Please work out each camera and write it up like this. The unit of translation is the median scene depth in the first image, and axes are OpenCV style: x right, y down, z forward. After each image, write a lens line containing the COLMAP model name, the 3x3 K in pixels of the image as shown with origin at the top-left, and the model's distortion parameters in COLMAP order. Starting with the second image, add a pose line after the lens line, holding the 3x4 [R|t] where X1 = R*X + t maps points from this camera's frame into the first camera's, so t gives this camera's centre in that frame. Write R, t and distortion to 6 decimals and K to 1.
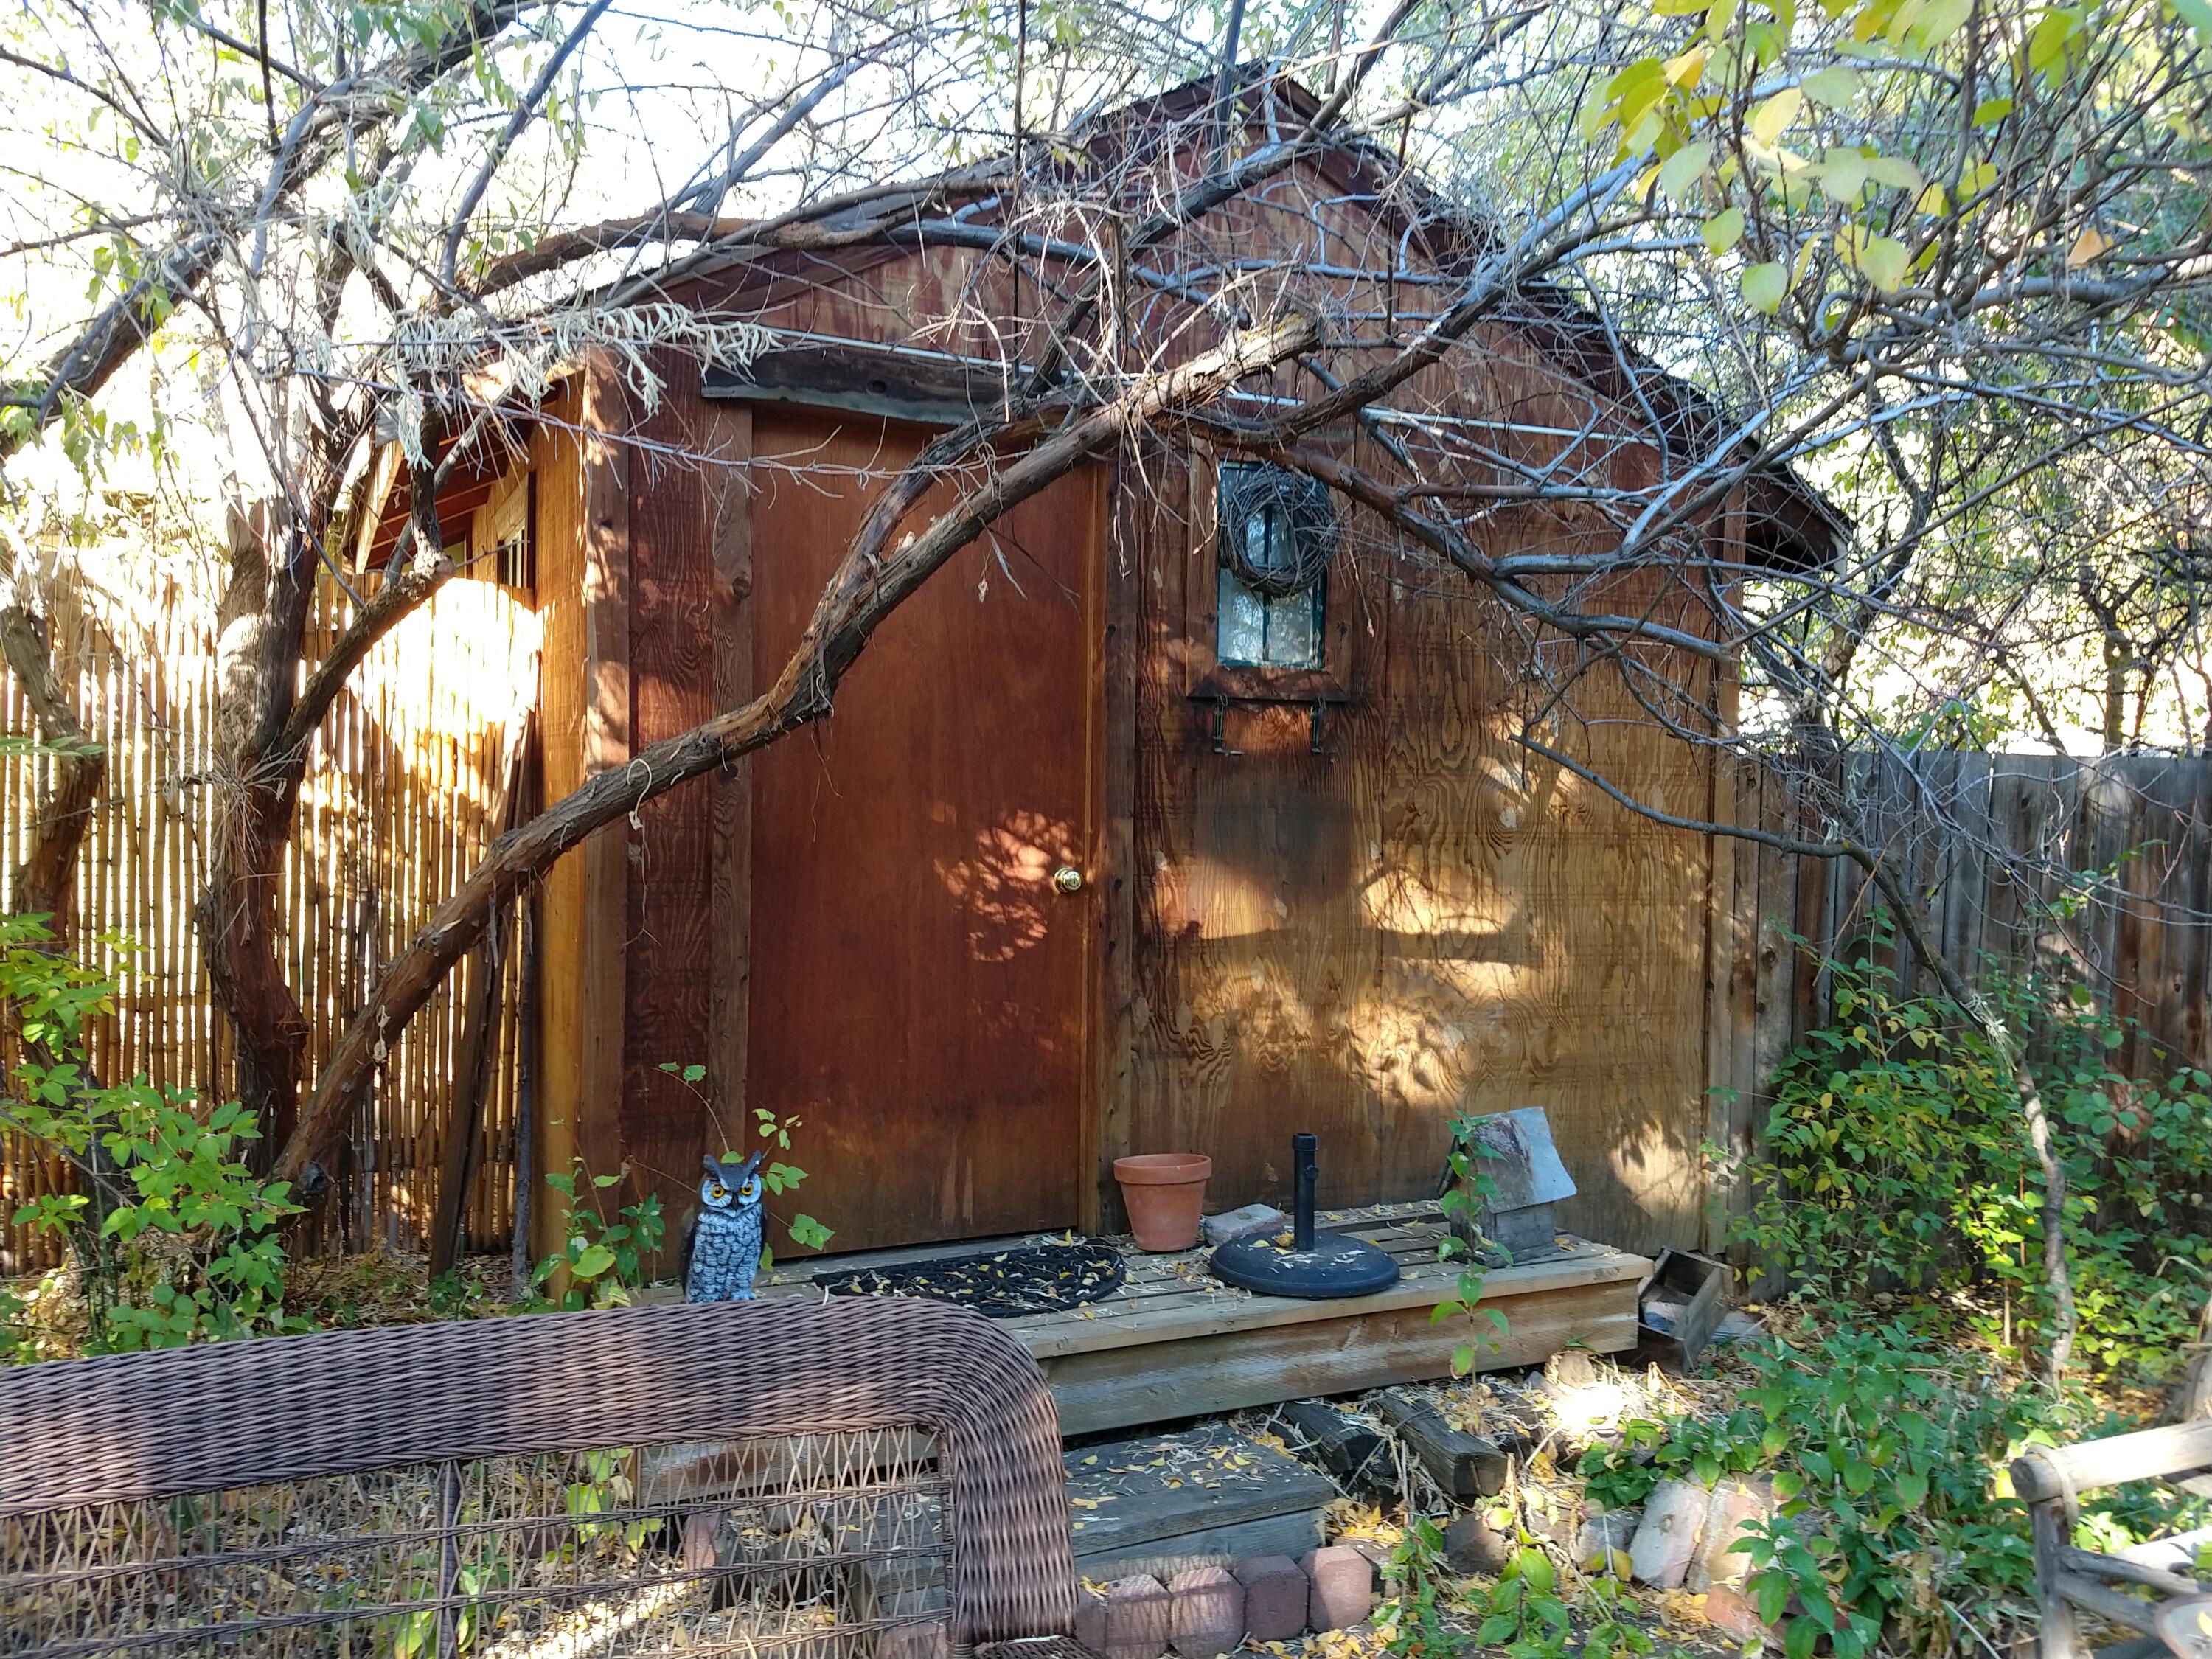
lens RADIAL K [[1661.7, 0, 1105.3], [0, 1661.7, 826.8], [0, 0, 1]] dist [0.082505, -0.007832]
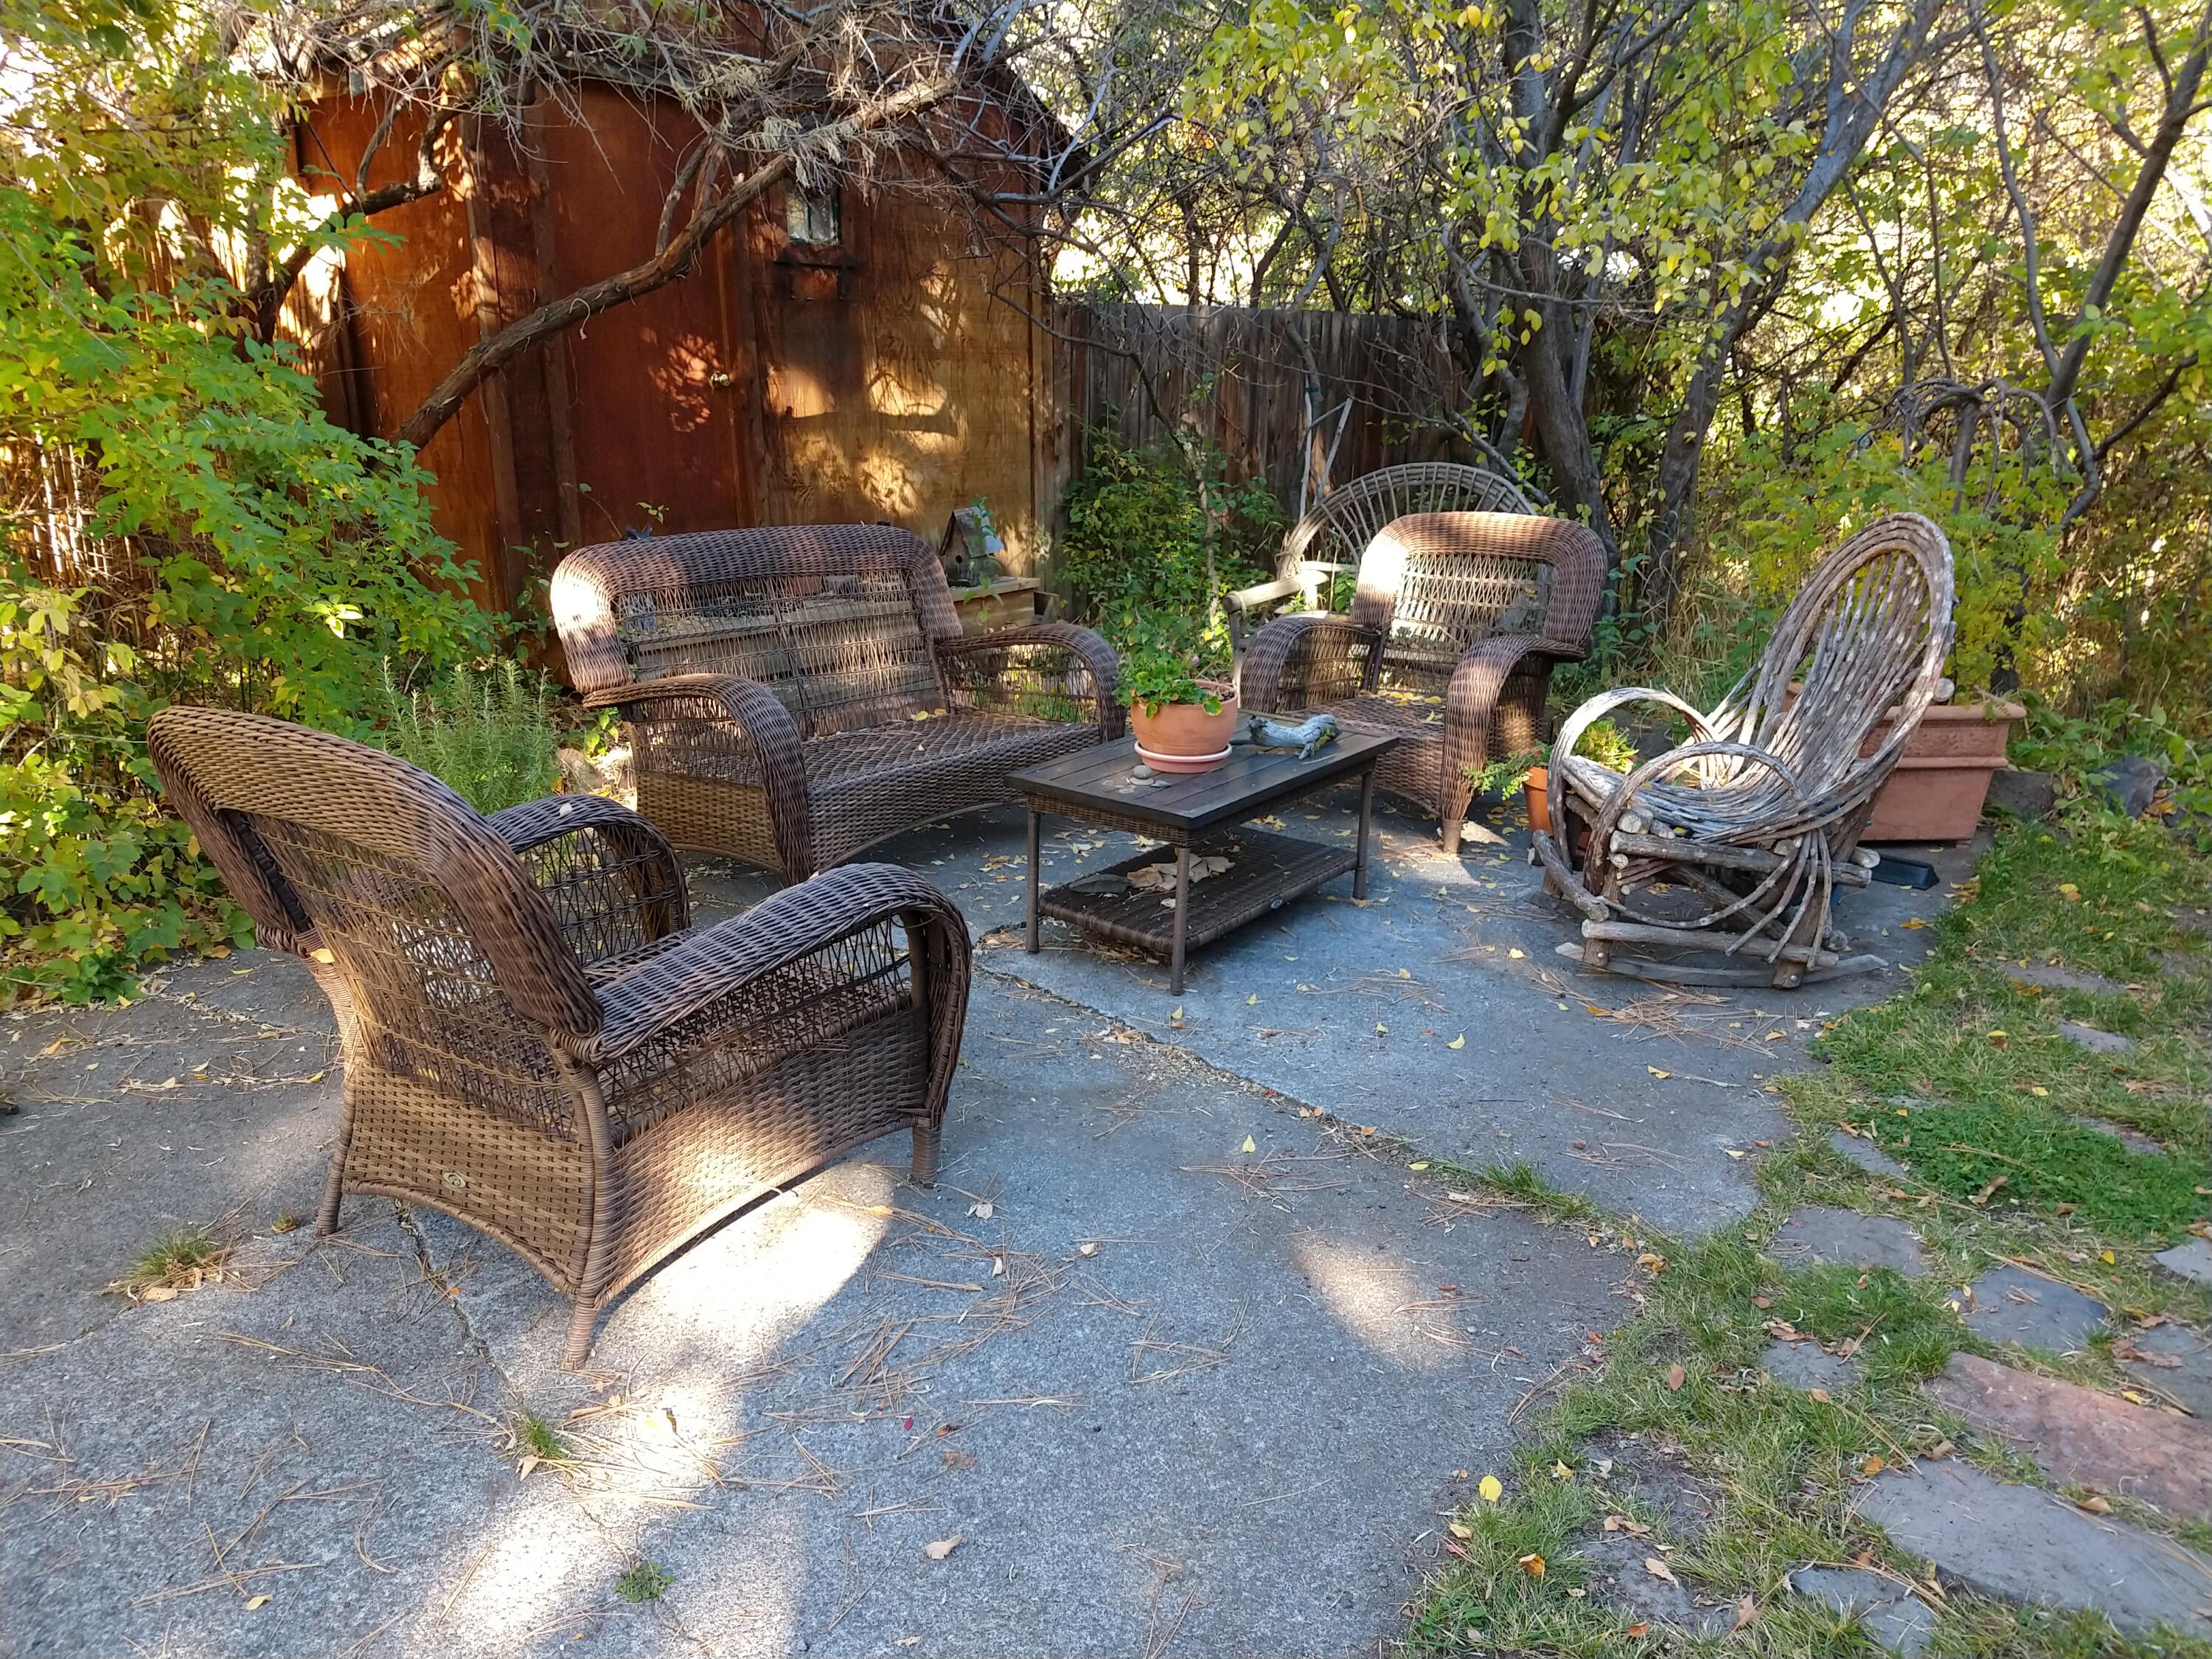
lens RADIAL K [[1661.7, 0, 1106.6], [0, 1661.7, 830.9], [0, 0, 1]] dist [0.082505, -0.007832]
pose [[0.860337, -0.143339, 0.489157, -0.525862], [0.008088, 0.963365, 0.268071, 0.018146], [-0.509662, -0.226675, 0.829978, -0.618944]]
